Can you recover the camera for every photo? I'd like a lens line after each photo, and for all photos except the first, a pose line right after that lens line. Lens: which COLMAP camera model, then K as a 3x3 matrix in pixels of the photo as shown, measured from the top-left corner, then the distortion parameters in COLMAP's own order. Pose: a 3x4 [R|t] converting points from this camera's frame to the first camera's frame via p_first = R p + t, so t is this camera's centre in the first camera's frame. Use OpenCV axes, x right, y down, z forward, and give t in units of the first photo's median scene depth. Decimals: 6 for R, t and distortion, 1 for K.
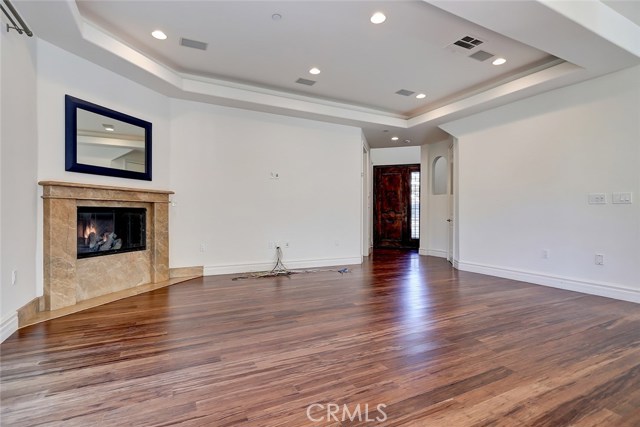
lens RADIAL K [[321.7, 0, 304.0], [0, 321.7, 214.8], [0, 0, 1]] dist [0.002393, 0.000376]
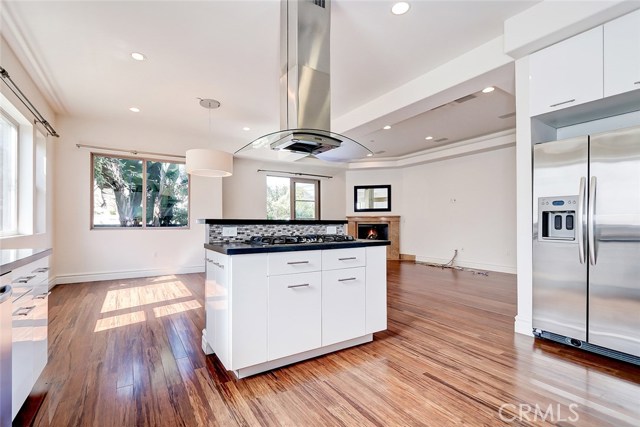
lens RADIAL K [[297.6, 0, 329.9], [0, 297.6, 222.6], [0, 0, 1]] dist [-0.000819, -0.000005]
pose [[0.146731, -0.012277, -0.989100, 1.643626], [-0.006528, 0.999889, -0.013380, -0.000436], [0.989155, 0.008420, 0.146635, 0.336175]]
